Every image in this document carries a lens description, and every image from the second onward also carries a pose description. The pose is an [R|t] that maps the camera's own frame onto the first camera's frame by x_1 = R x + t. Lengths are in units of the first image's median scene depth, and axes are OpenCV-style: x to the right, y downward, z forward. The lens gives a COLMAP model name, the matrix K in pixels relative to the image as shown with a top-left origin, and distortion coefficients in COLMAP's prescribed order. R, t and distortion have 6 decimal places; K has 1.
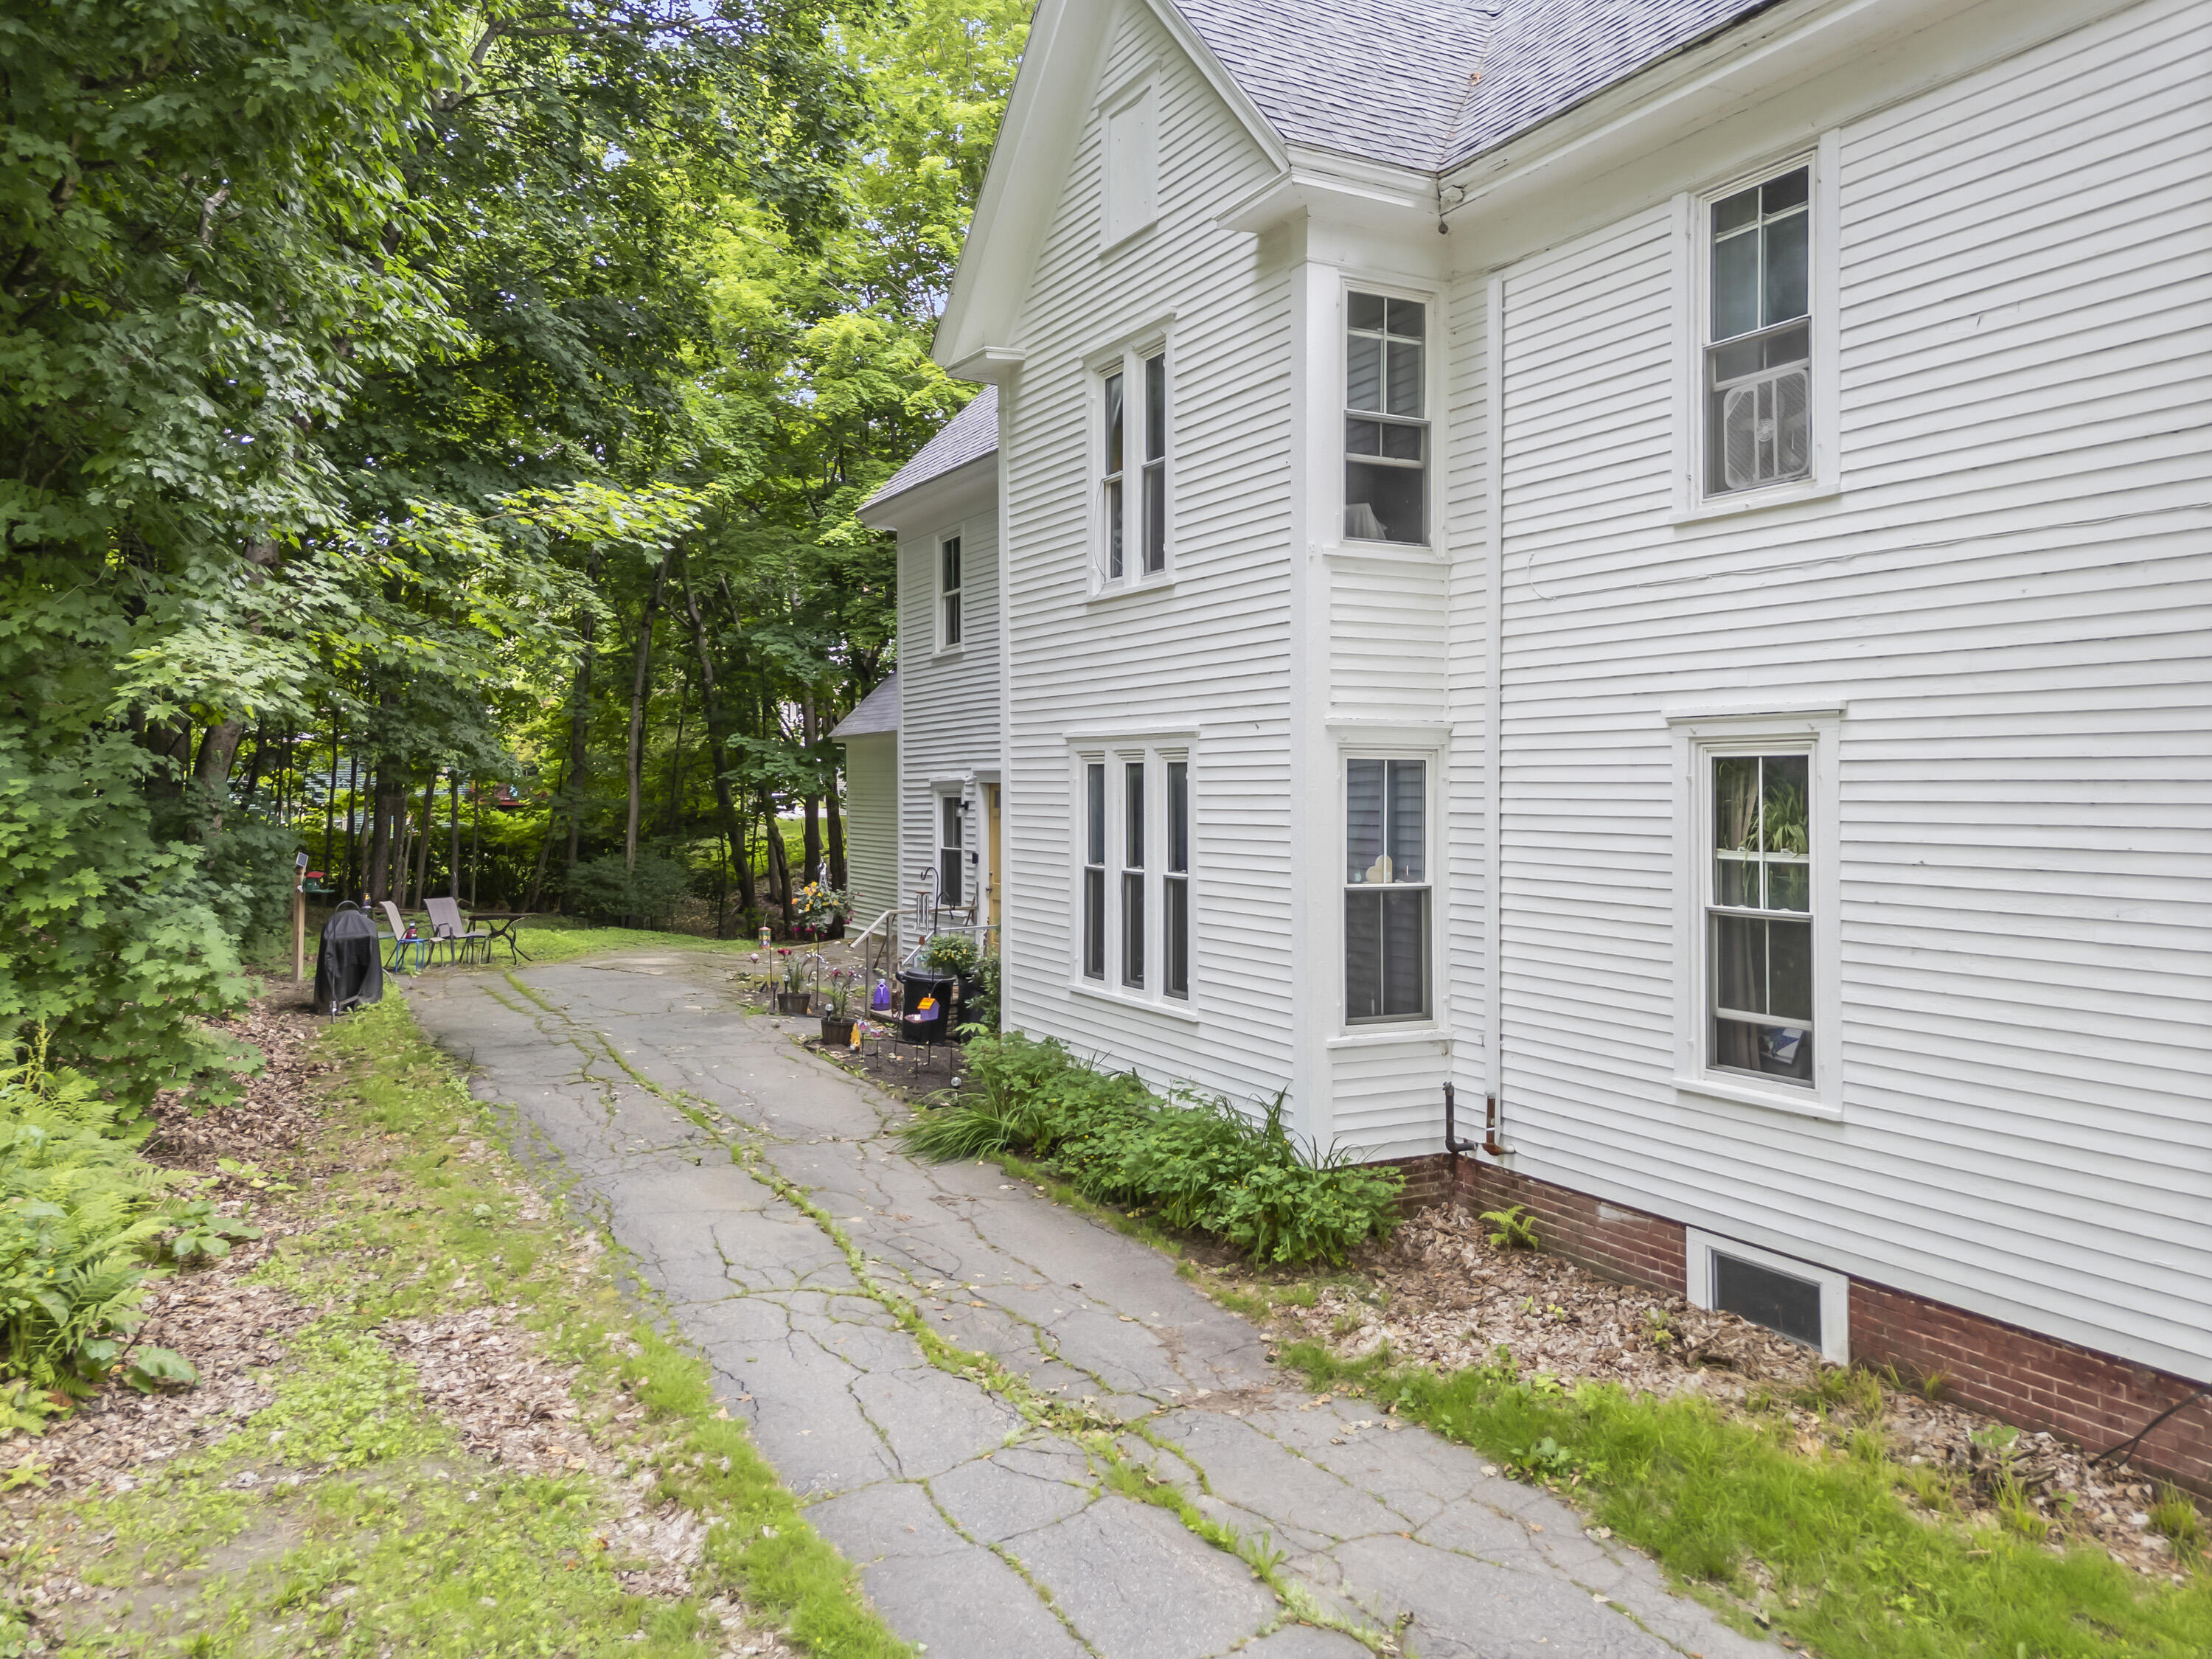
lens RADIAL K [[1578.7, 0, 1105.3], [0, 1578.7, 822.0], [0, 0, 1]] dist [0.035745, 0.001471]
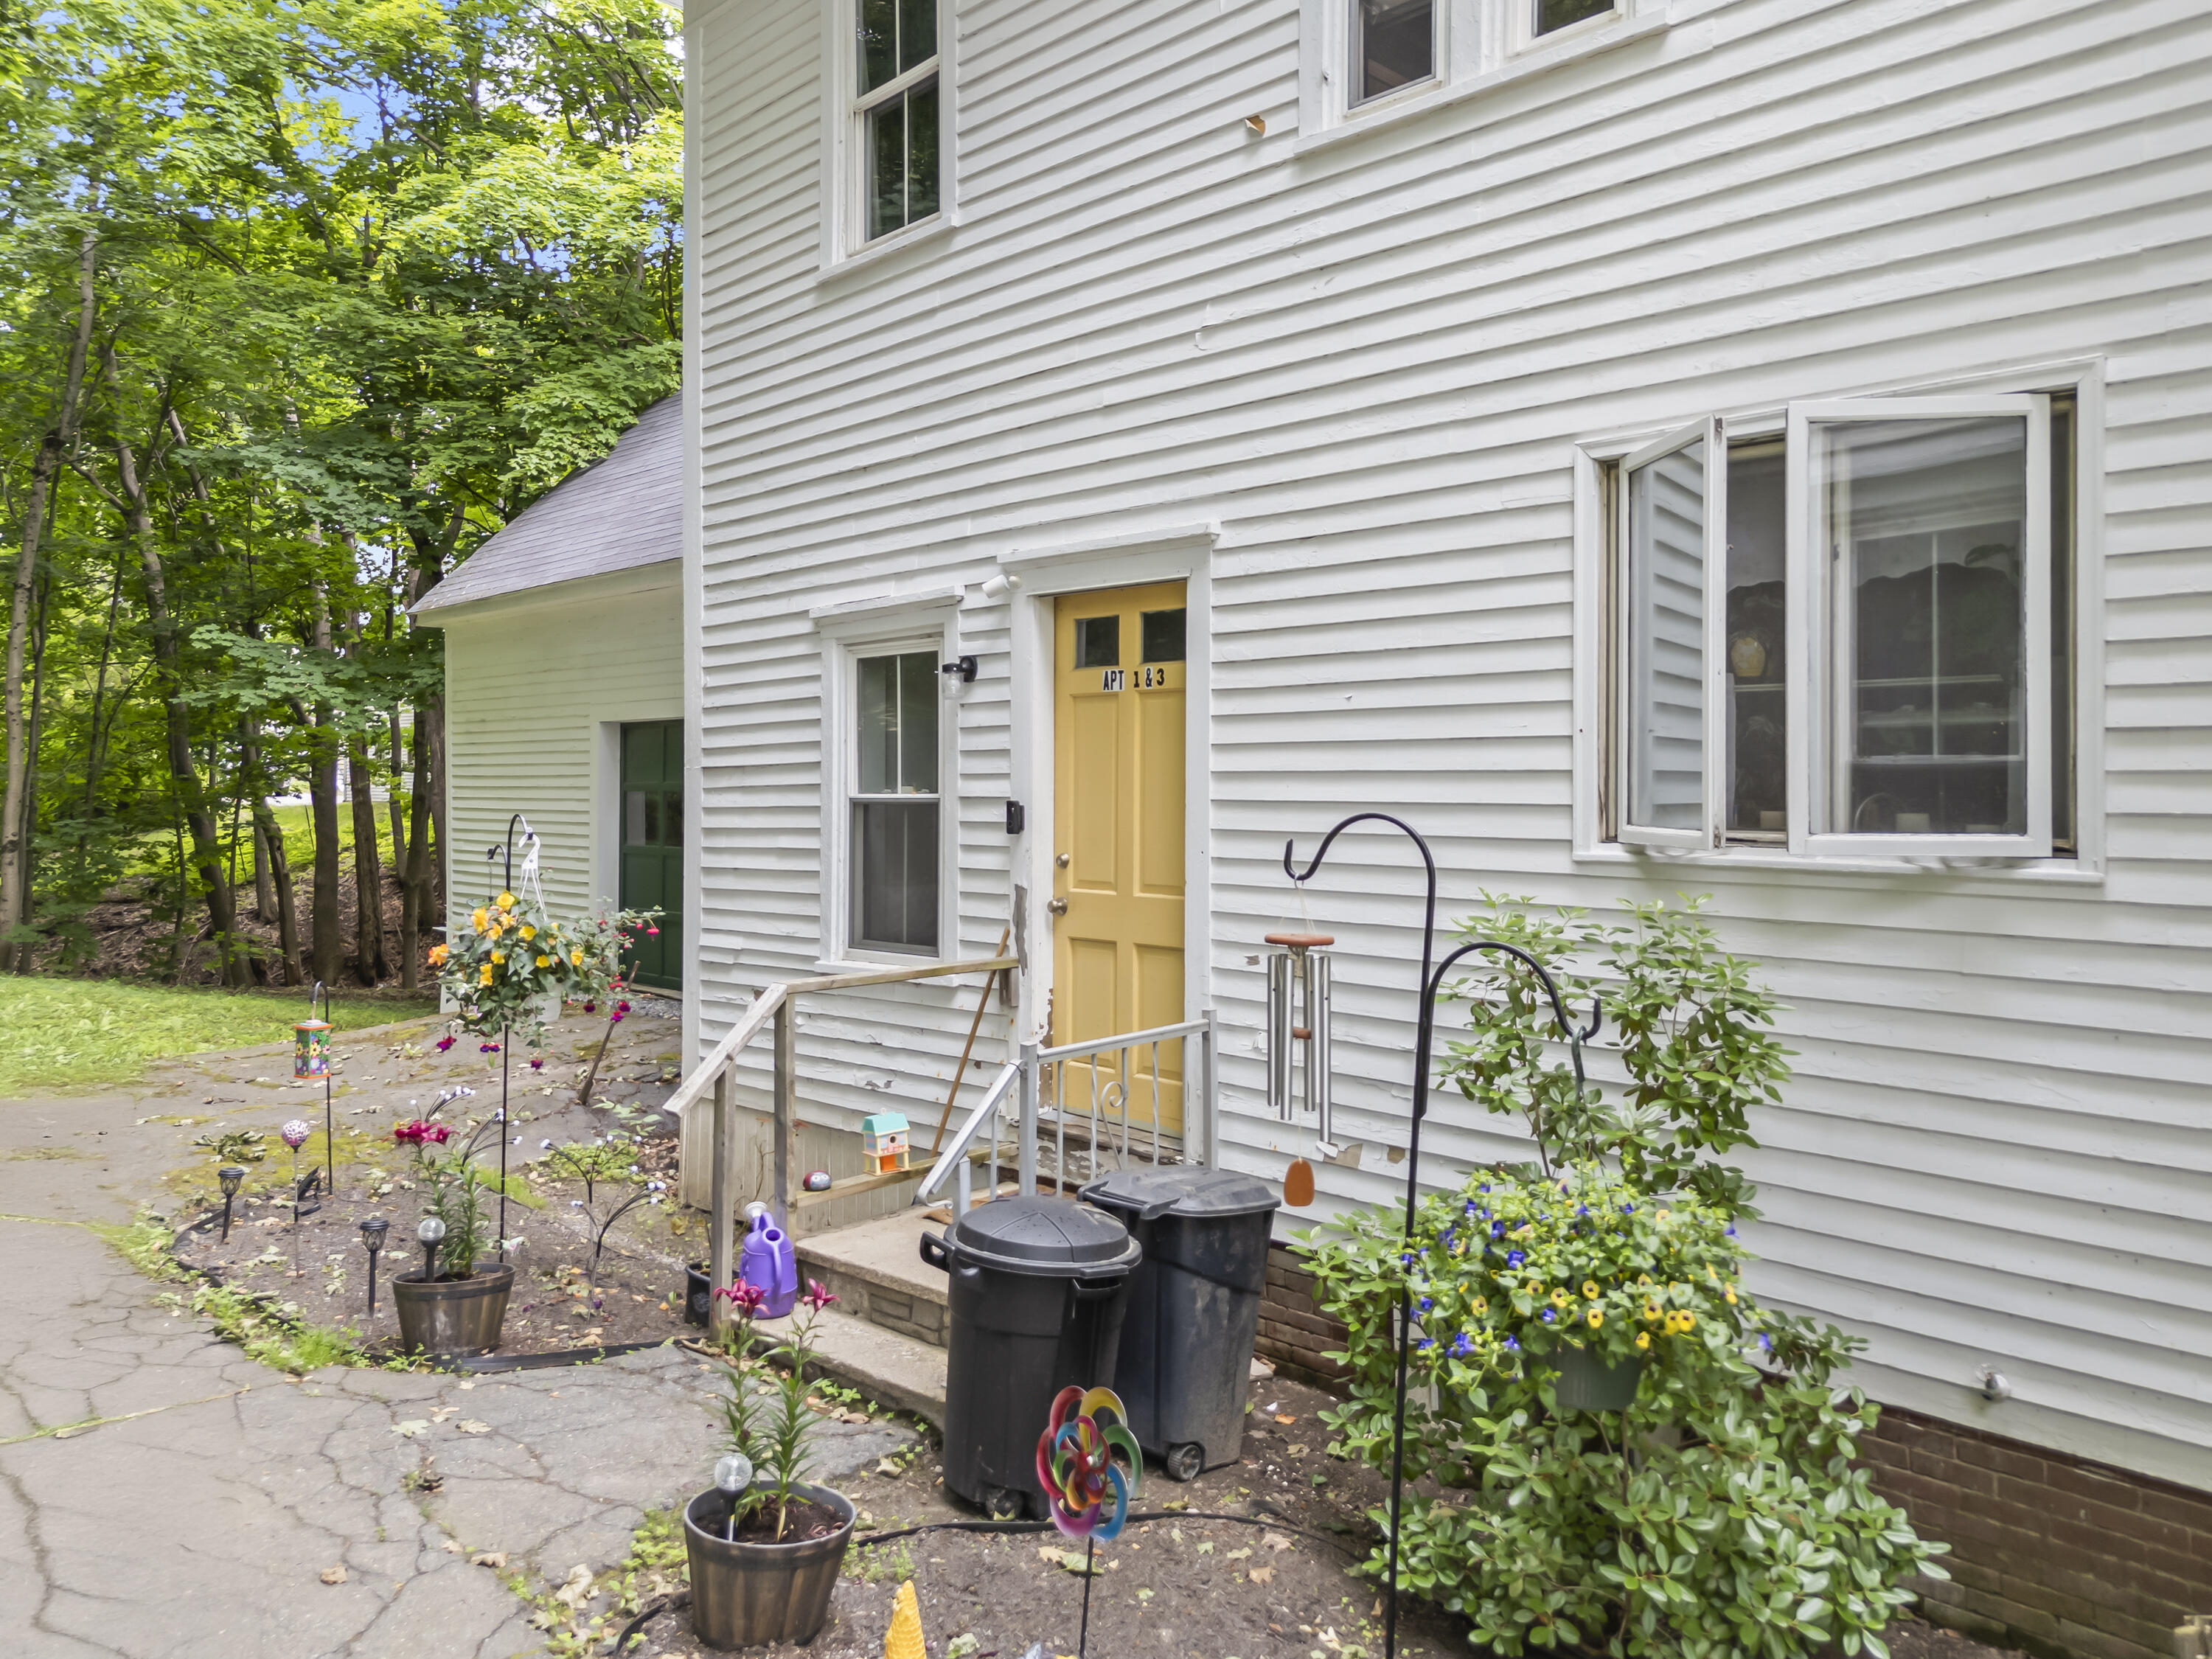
lens RADIAL K [[1578.7, 0, 1104.0], [0, 1578.7, 825.4], [0, 0, 1]] dist [0.035745, 0.001471]
pose [[0.959133, 0.002792, 0.282940, -0.063525], [-0.002604, 0.999996, -0.001040, 0.009913], [-0.282942, 0.000261, 0.959137, 0.264593]]
